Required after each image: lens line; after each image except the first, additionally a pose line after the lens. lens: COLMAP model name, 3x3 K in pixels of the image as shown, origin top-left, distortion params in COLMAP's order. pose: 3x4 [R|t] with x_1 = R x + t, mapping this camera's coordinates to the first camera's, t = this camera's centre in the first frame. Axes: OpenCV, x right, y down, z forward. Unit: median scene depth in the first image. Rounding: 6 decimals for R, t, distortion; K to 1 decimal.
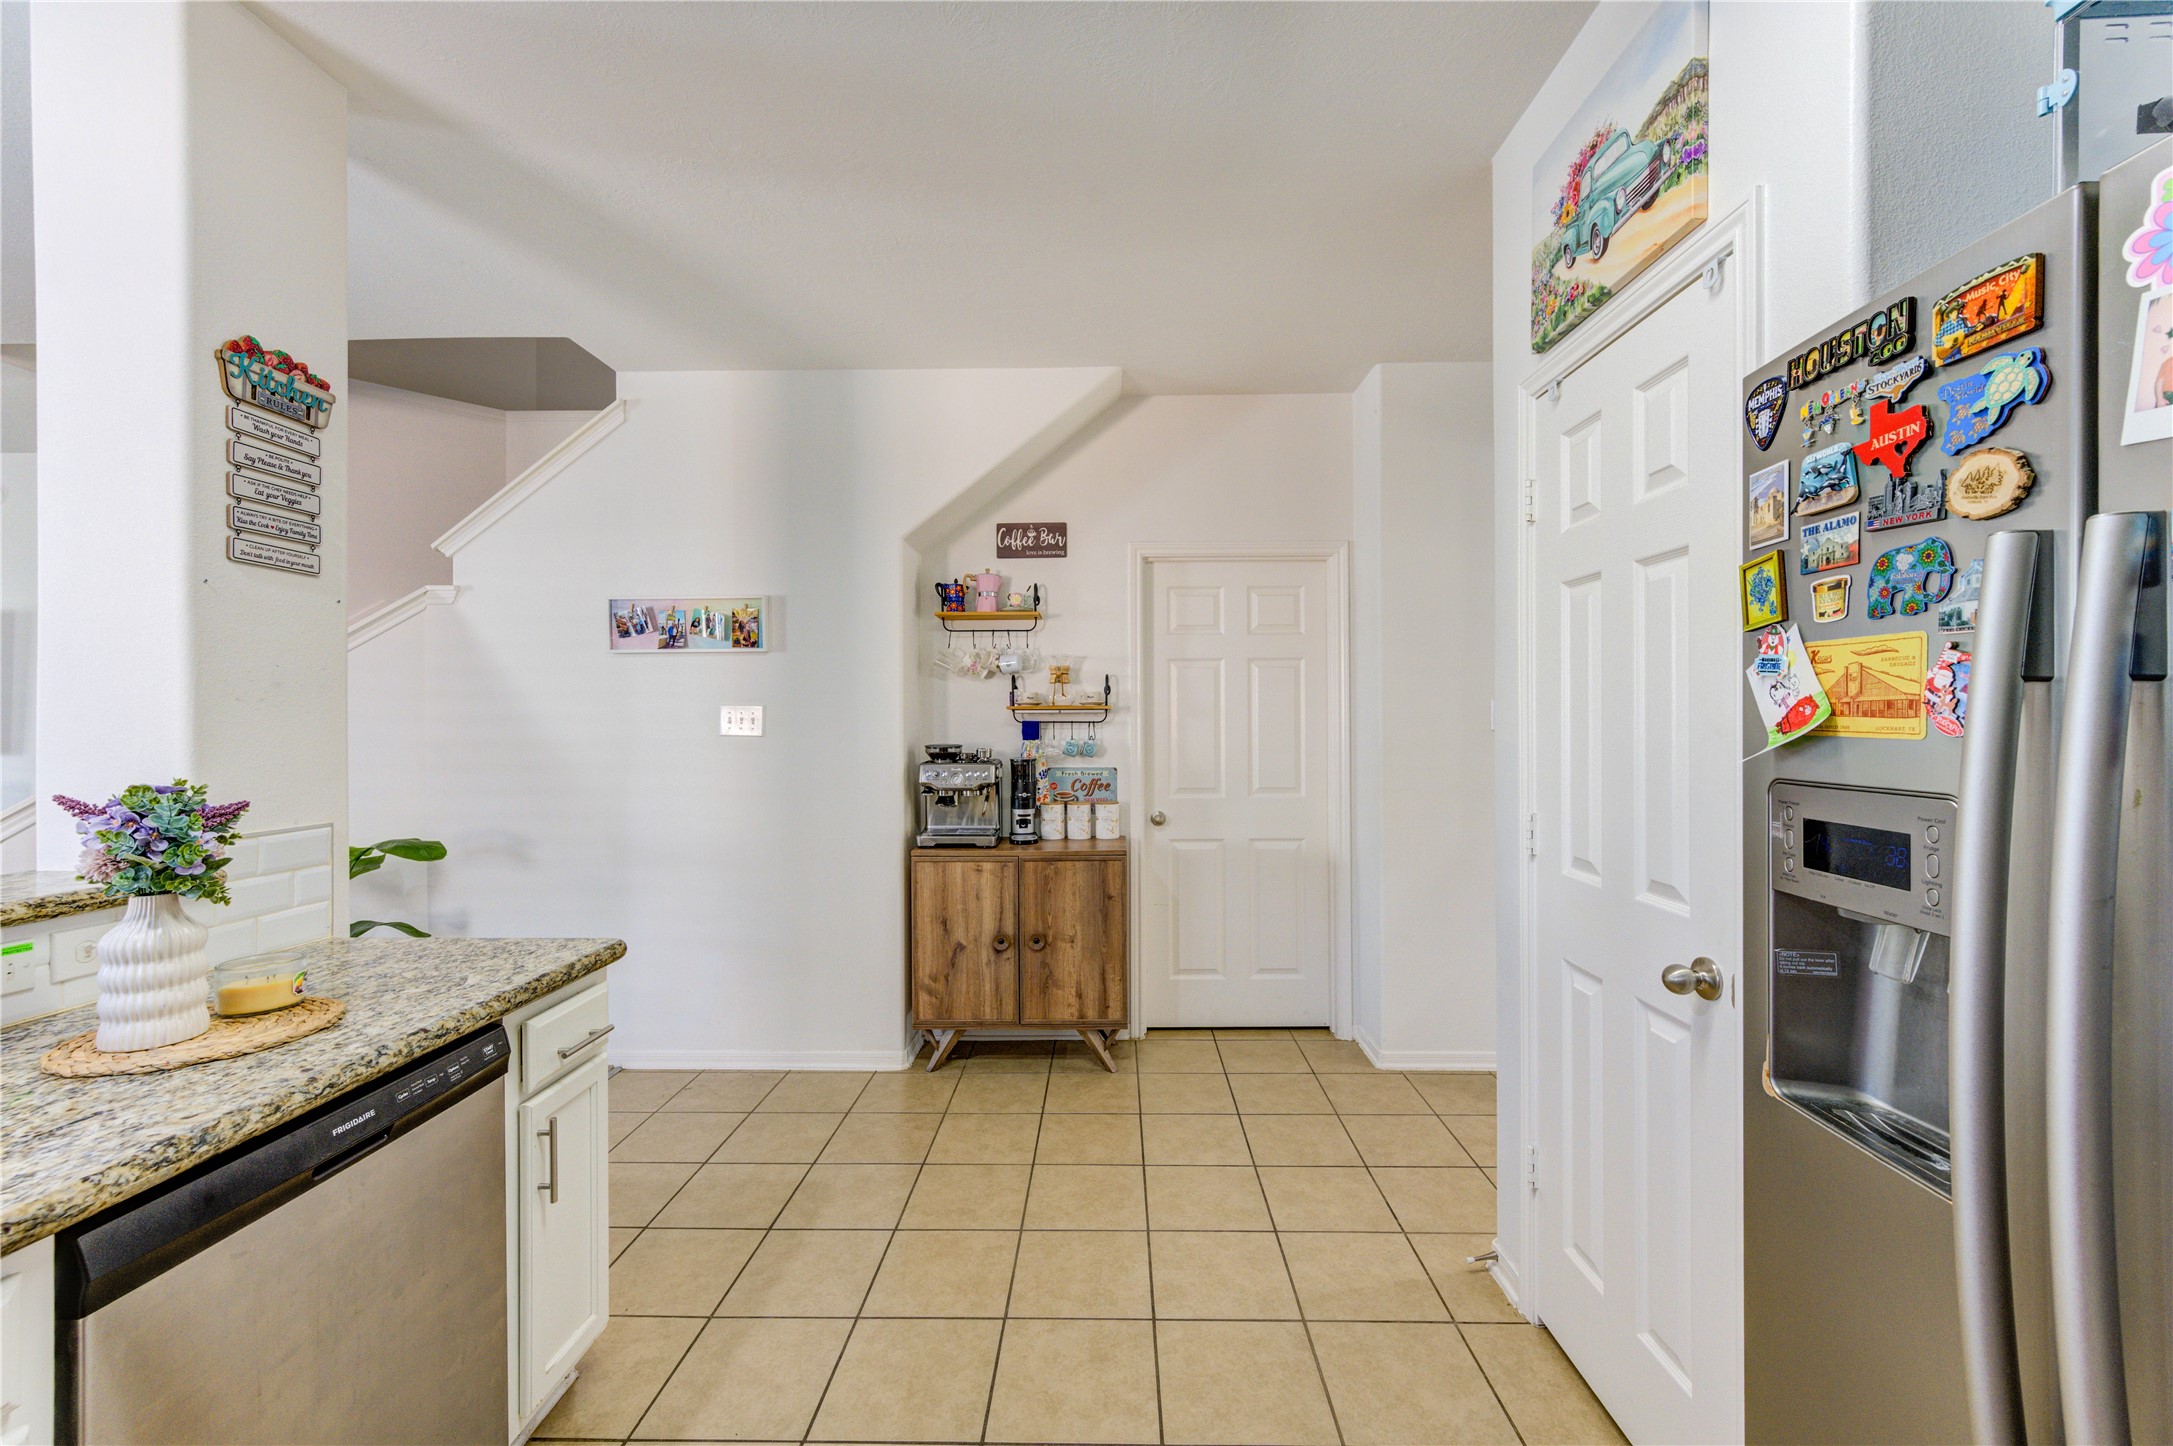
lens RADIAL K [[852.4, 0, 1093.4], [0, 852.4, 719.5], [0, 0, 1]] dist [0.000947, 0.000266]
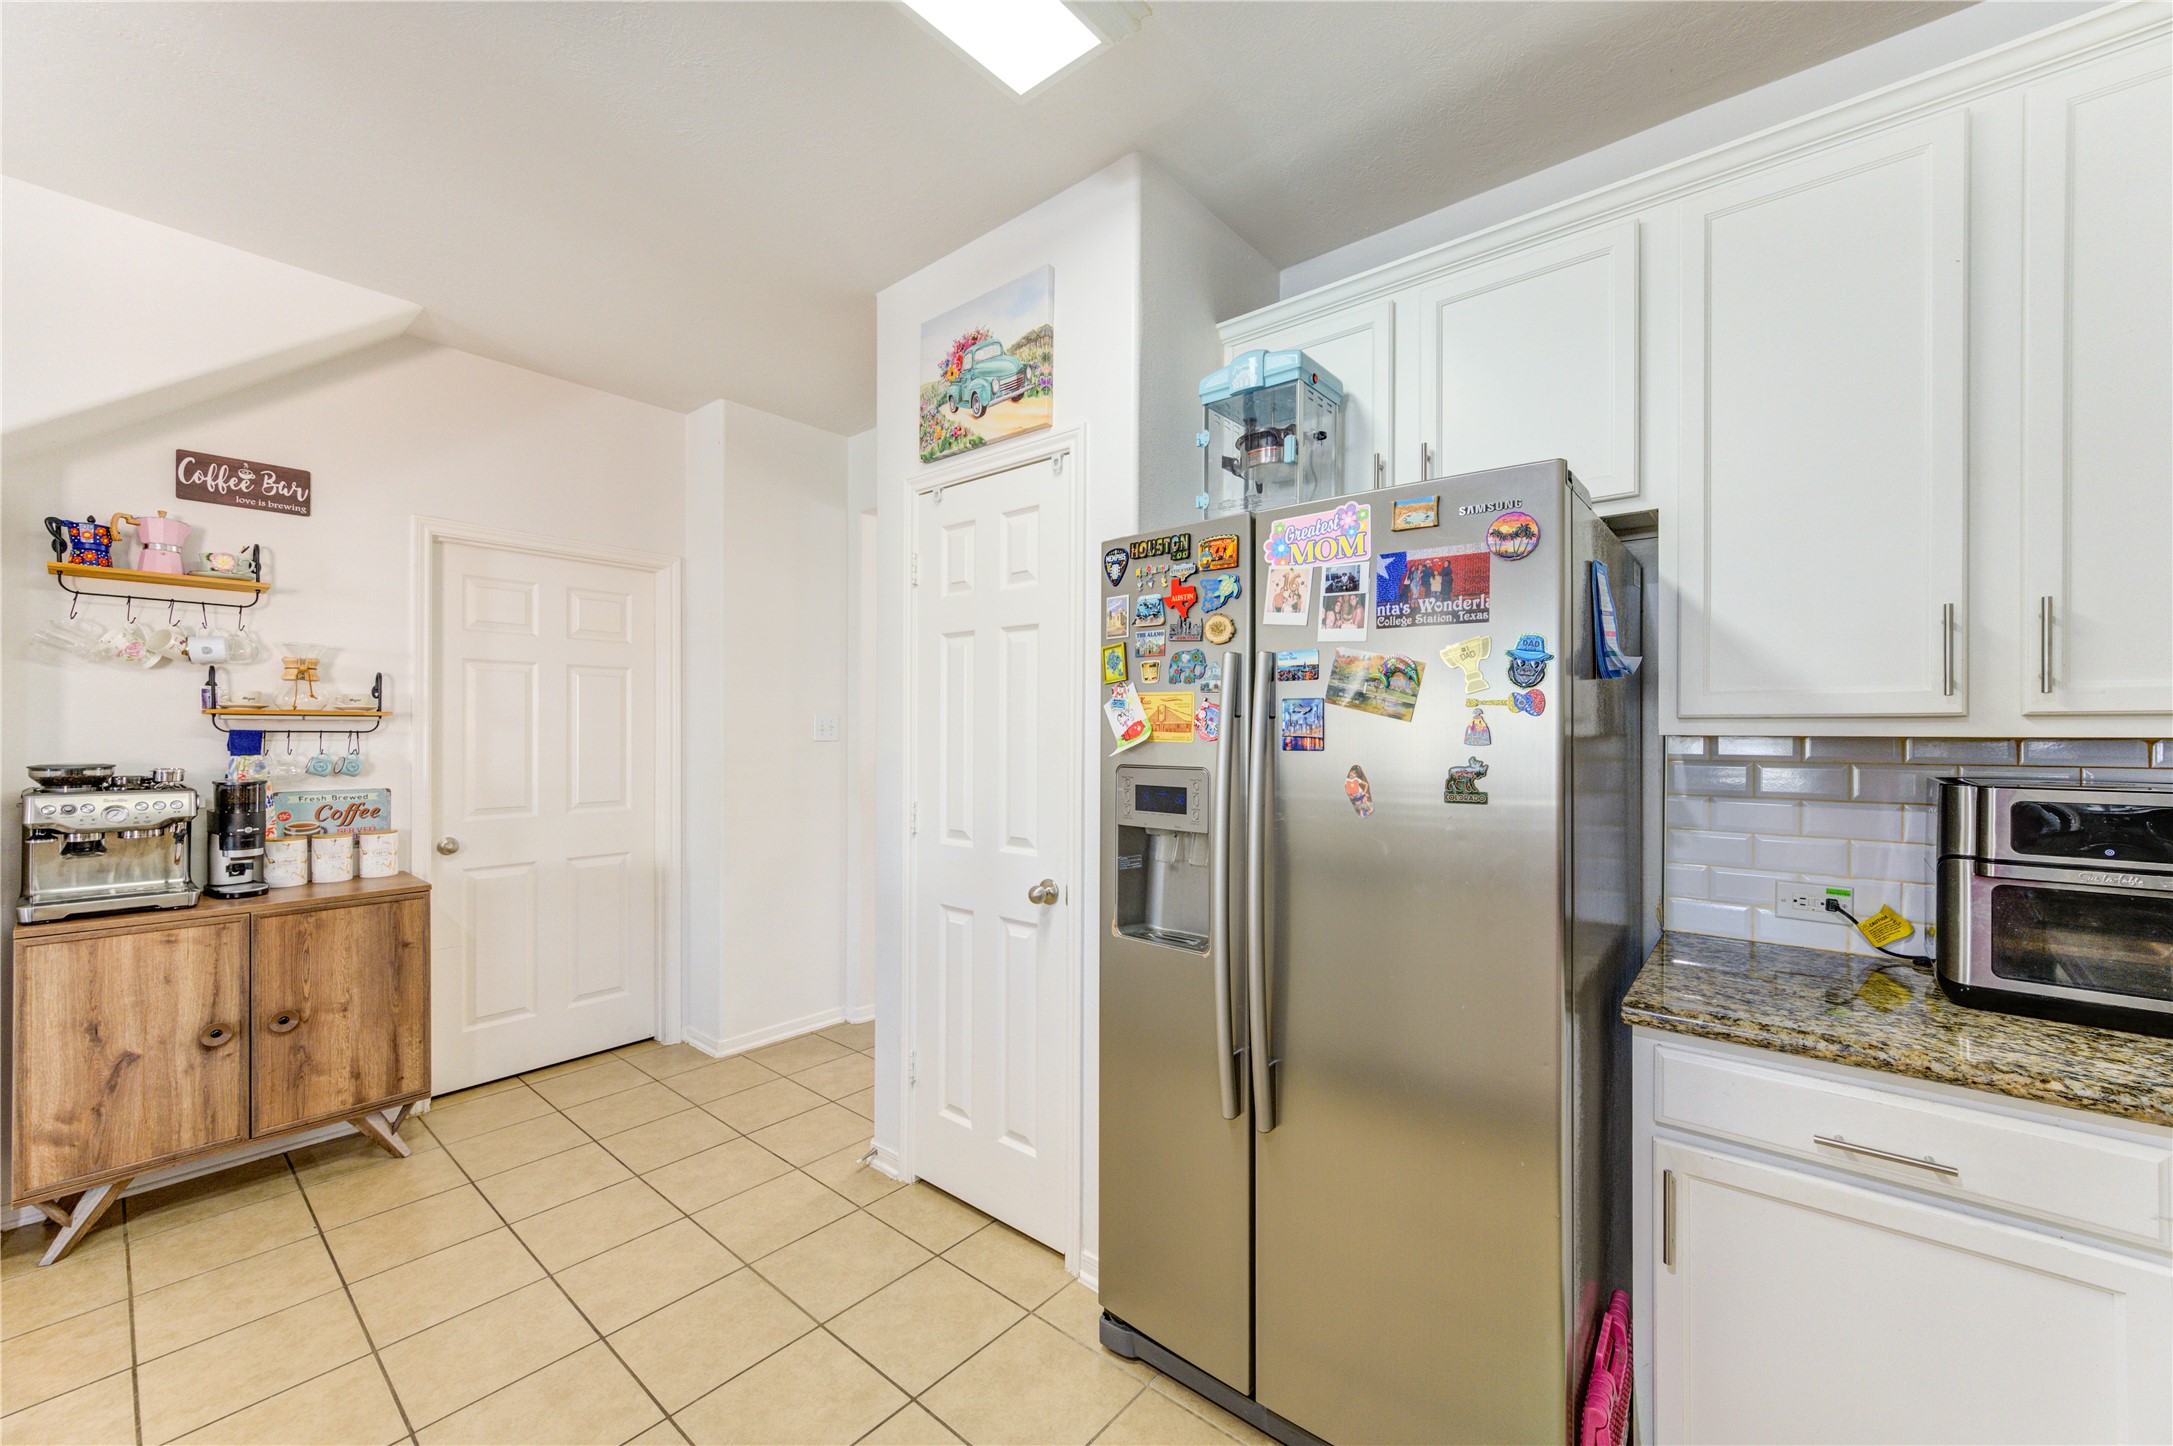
lens RADIAL K [[852.5, 0, 1093.8], [0, 852.5, 732.3], [0, 0, 1]] dist [0.000865, -0.000433]
pose [[0.623848, 0.006542, 0.781518, -0.209931], [-0.006476, 0.999974, -0.003202, 0.001559], [-0.781519, -0.003064, 0.623874, -0.033989]]
